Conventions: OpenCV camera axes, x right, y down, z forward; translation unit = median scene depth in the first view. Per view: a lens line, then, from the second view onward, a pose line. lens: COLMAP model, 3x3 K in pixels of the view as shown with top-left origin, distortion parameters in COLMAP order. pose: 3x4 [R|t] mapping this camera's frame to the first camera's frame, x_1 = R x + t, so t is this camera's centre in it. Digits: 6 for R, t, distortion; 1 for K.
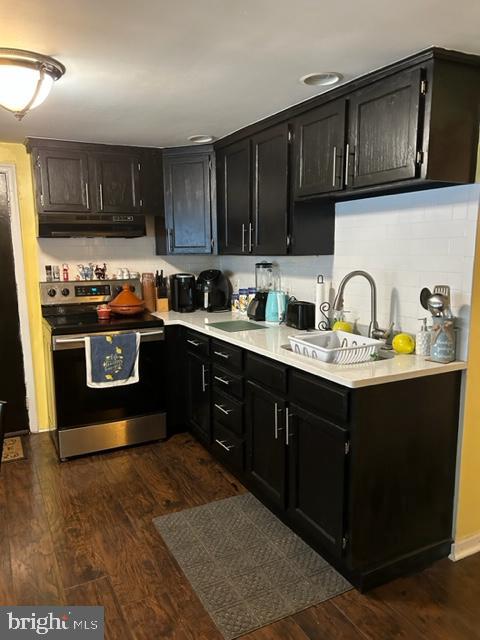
lens RADIAL K [[483.0, 0, 235.7], [0, 483.0, 320.2], [0, 0, 1]] dist [0.064766, -0.063470]
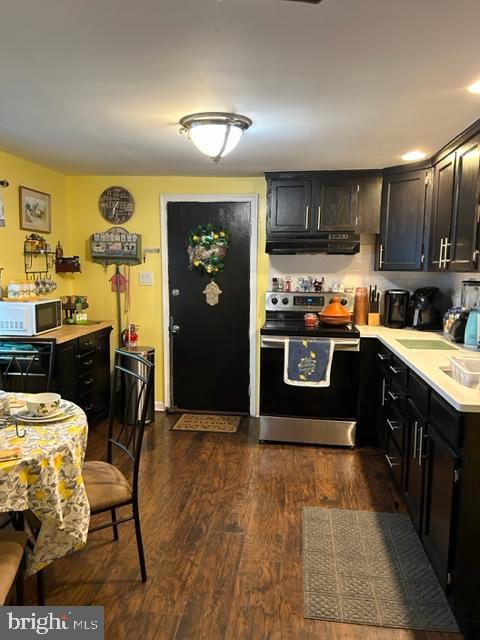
lens RADIAL K [[483.0, 0, 233.9], [0, 483.0, 321.9], [0, 0, 1]] dist [0.064766, -0.063470]
pose [[0.820080, 0.083418, -0.566137, 0.231191], [-0.102912, 0.994687, -0.002511, 0.008971], [0.562920, 0.060321, 0.824307, -0.018319]]
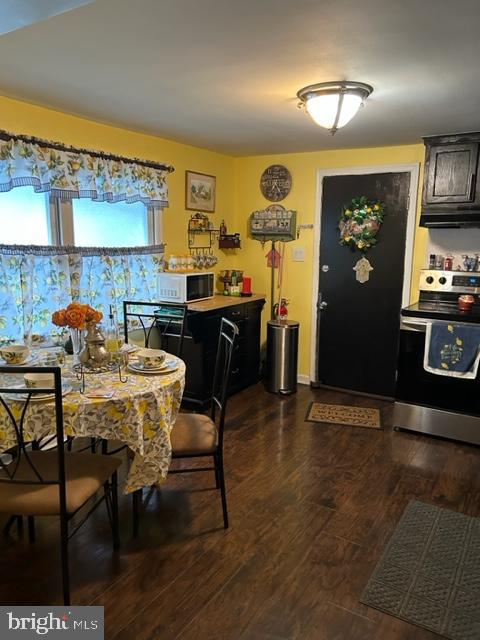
lens RADIAL K [[483.0, 0, 234.5], [0, 483.0, 322.2], [0, 0, 1]] dist [0.064766, -0.063470]
pose [[0.507332, 0.158018, -0.847139, 0.364167], [-0.145552, 0.984633, 0.096497, -0.006203], [0.849370, 0.074347, 0.522535, 0.089006]]
